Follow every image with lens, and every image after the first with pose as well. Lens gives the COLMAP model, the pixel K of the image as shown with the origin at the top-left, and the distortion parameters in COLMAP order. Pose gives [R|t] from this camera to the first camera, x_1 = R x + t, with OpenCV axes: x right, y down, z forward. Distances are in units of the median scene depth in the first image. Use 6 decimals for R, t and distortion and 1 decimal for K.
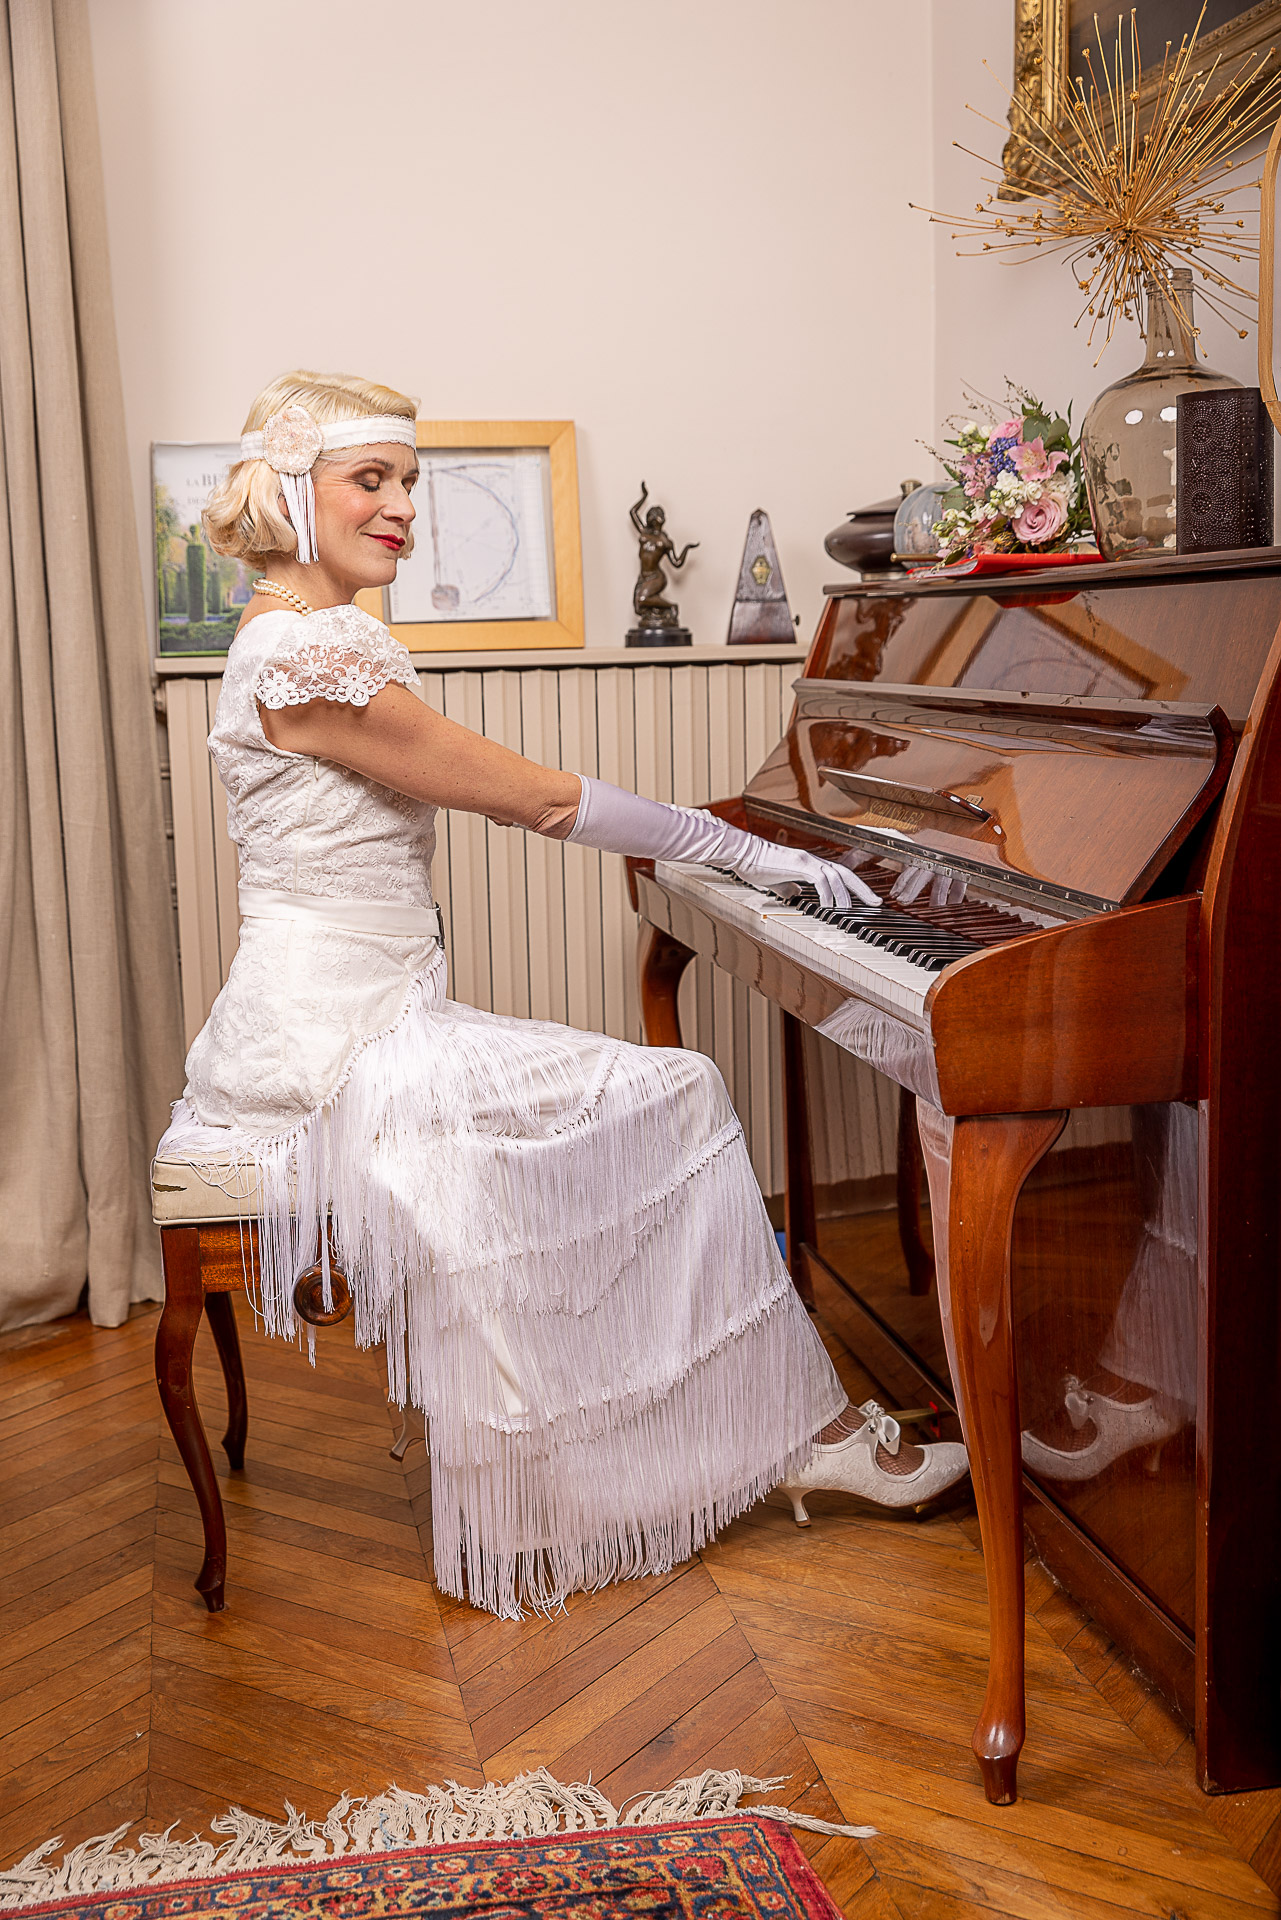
lens RADIAL K [[2085.2, 0, 640.5], [0, 2085.2, 960.0], [0, 0, 1]] dist [-0.016198, 0.026303]
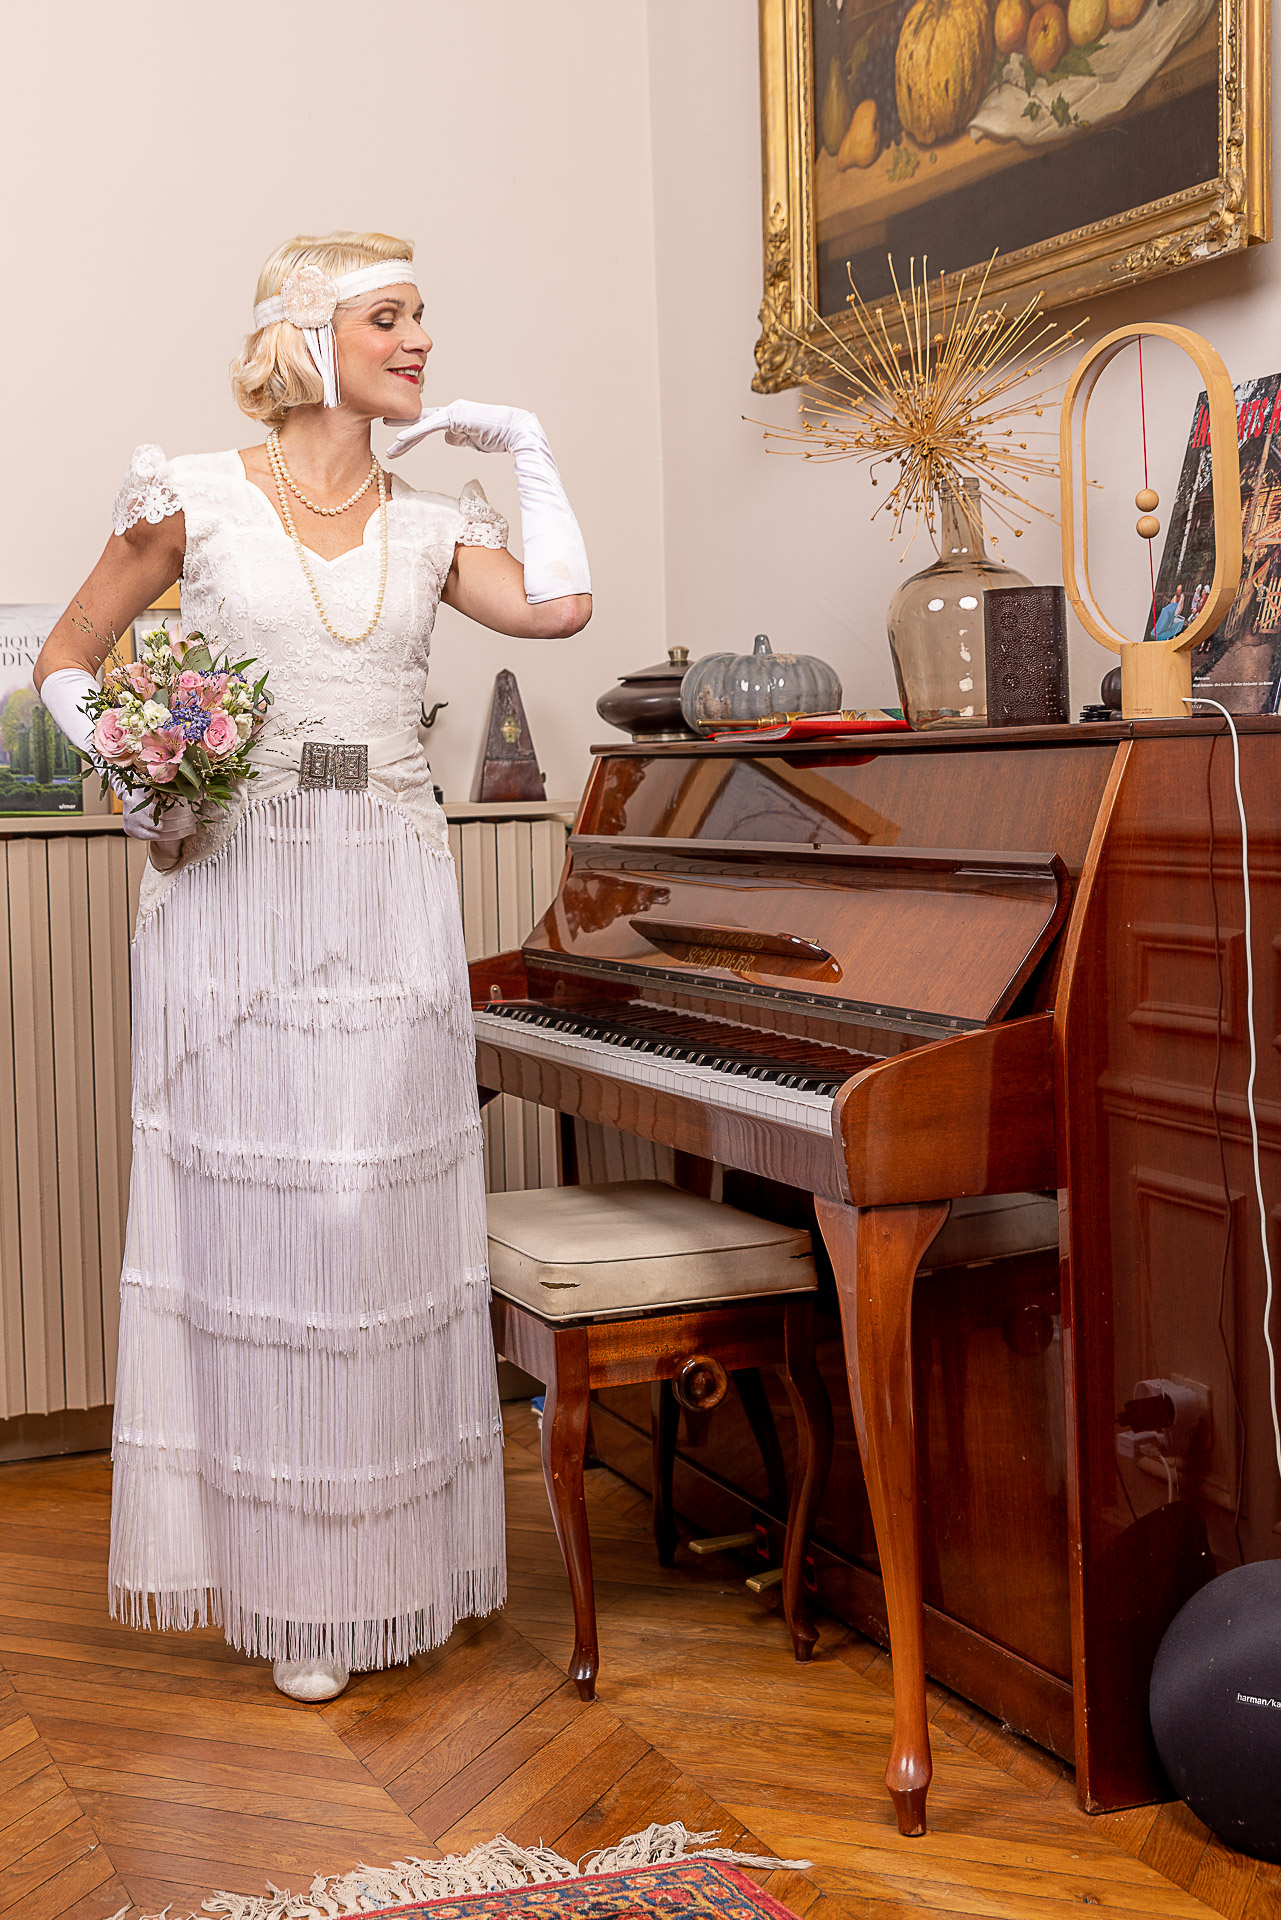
lens RADIAL K [[2578.4, 0, 451.3], [0, 2578.4, 882.1], [0, 0, 1]] dist [0.002457, -0.036664]
pose [[0.988972, -0.012680, 0.147556, -0.261569], [0.029564, 0.993177, -0.112805, 0.046033], [-0.145119, 0.115923, 0.982600, -0.367976]]
